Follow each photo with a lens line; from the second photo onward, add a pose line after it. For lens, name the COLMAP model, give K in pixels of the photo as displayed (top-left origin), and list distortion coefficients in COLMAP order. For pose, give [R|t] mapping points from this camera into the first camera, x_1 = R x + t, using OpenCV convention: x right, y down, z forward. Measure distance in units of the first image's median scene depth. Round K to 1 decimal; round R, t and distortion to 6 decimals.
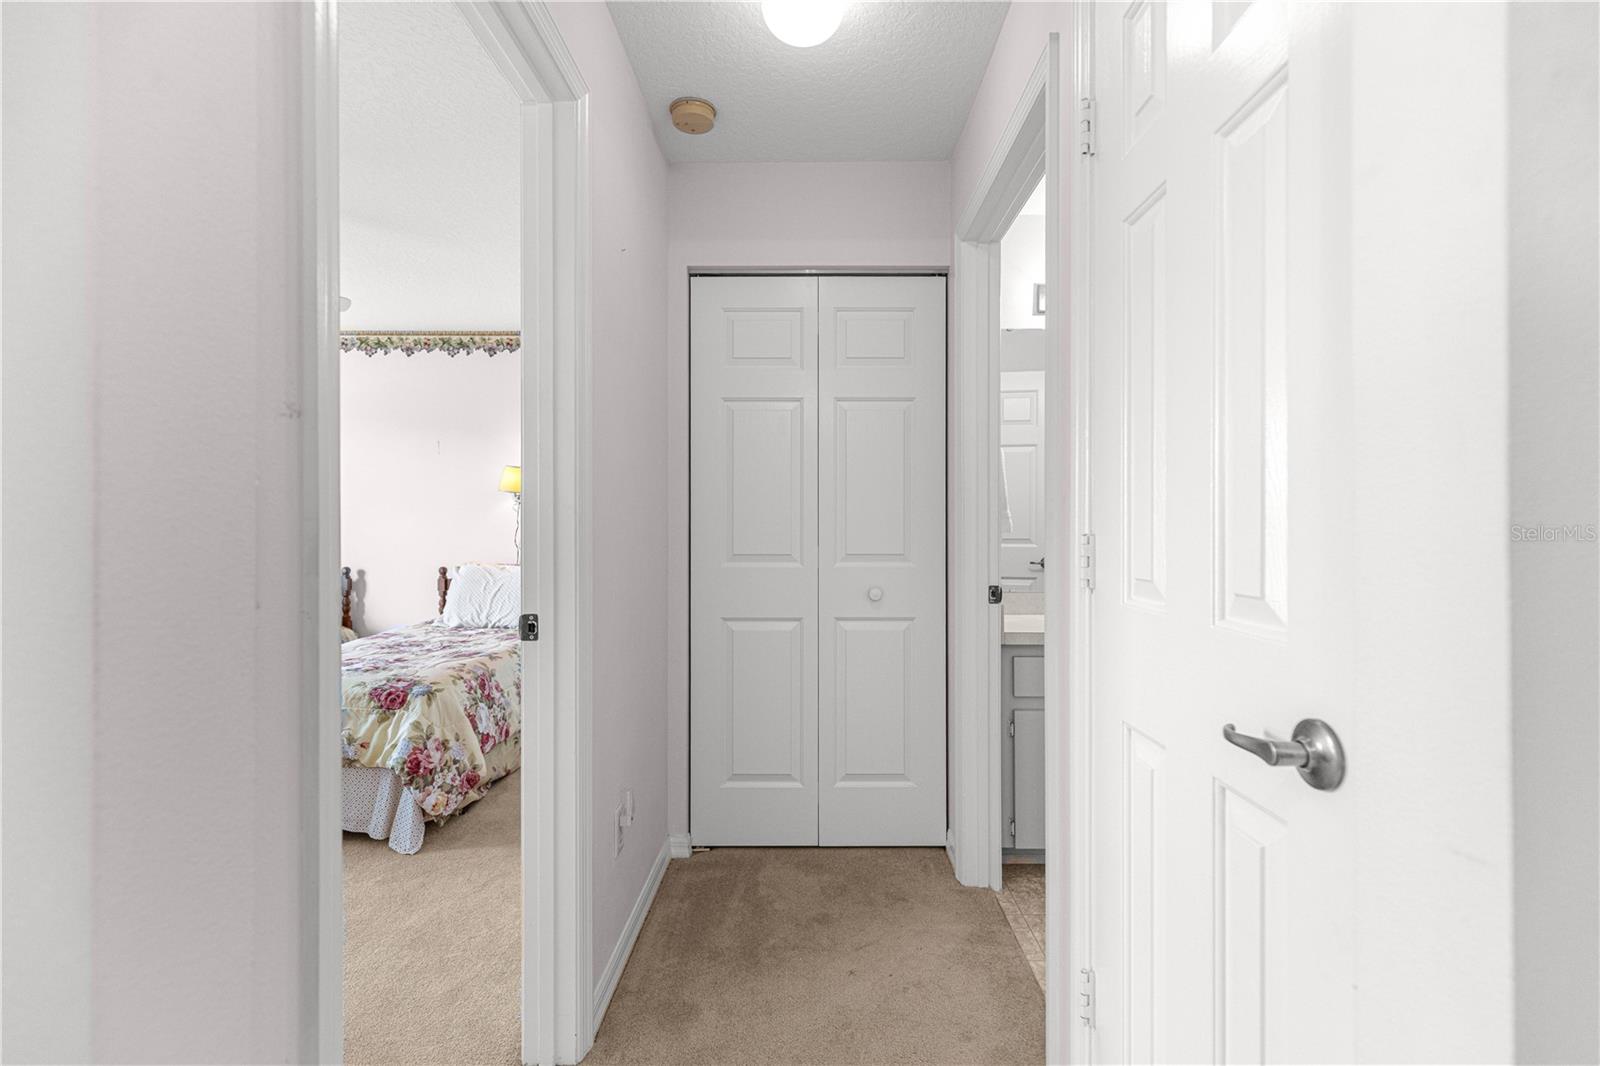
lens RADIAL K [[733.1, 0, 800.0], [0, 733.1, 525.0], [0, 0, 1]] dist [0.000889, -0.000093]
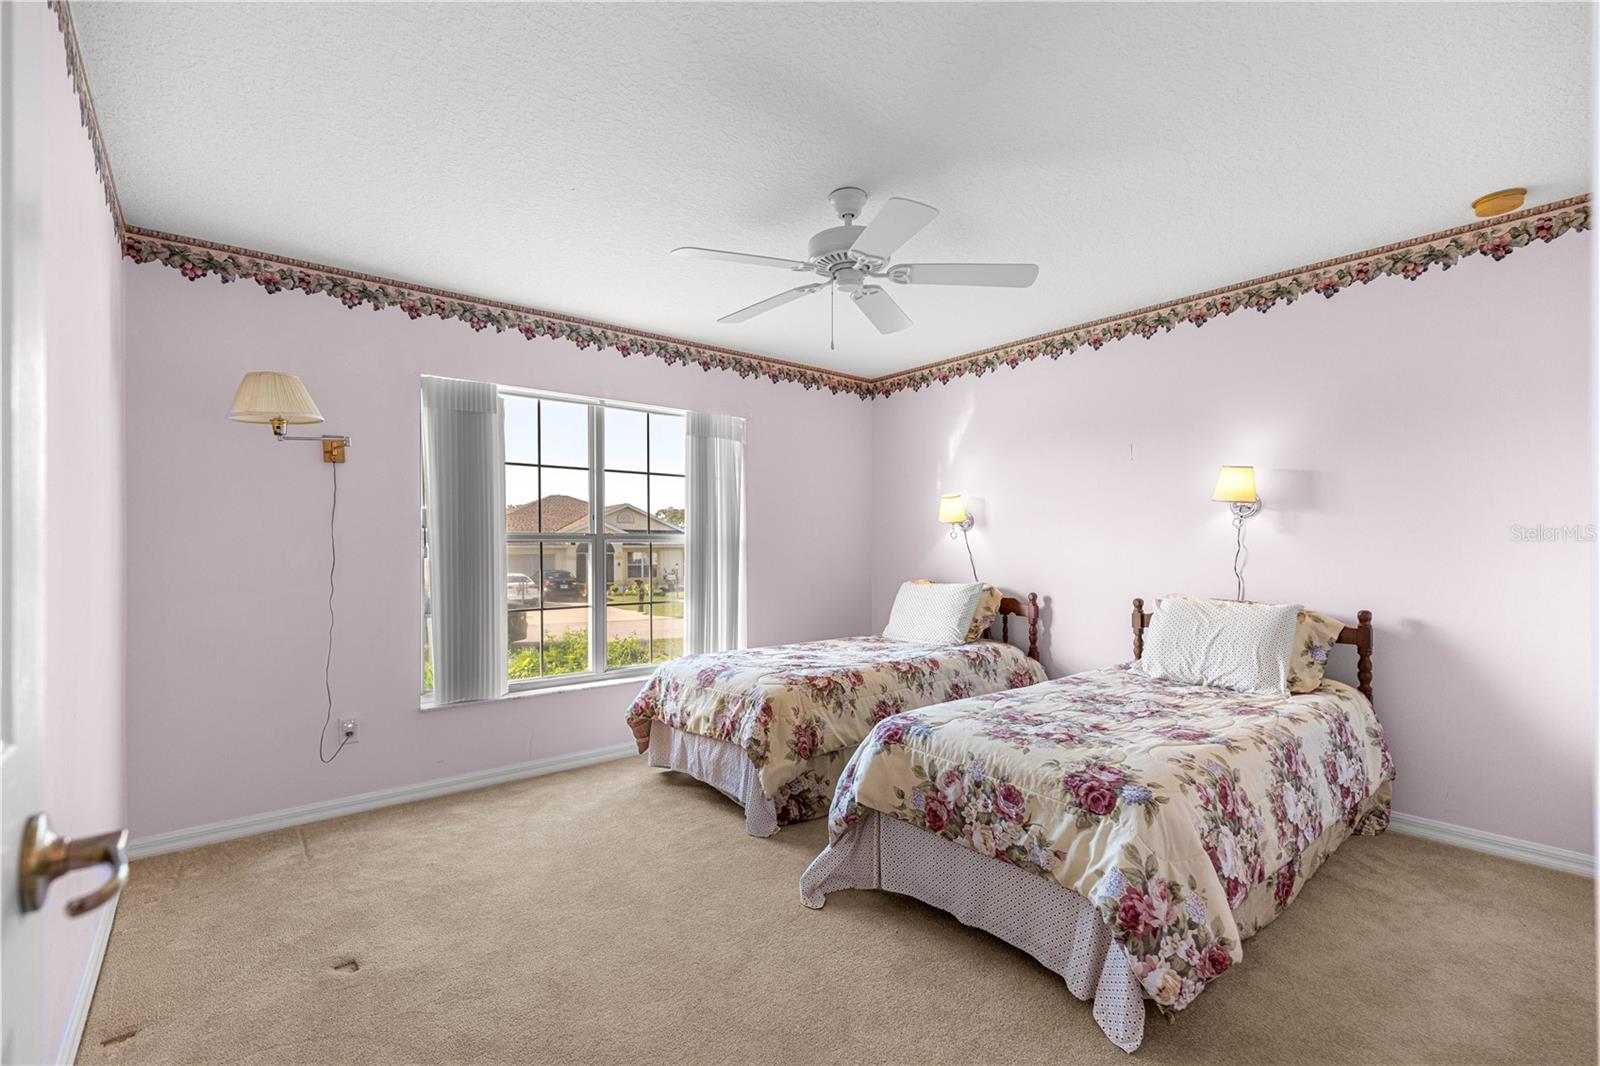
lens RADIAL K [[733.1, 0, 800.0], [0, 733.1, 525.0], [0, 0, 1]] dist [0.000889, -0.000093]
pose [[0.653006, -0.018321, -0.757131, -0.203566], [-0.004009, 0.999610, -0.027646, -0.001754], [0.757342, 0.021088, 0.652677, 0.322327]]
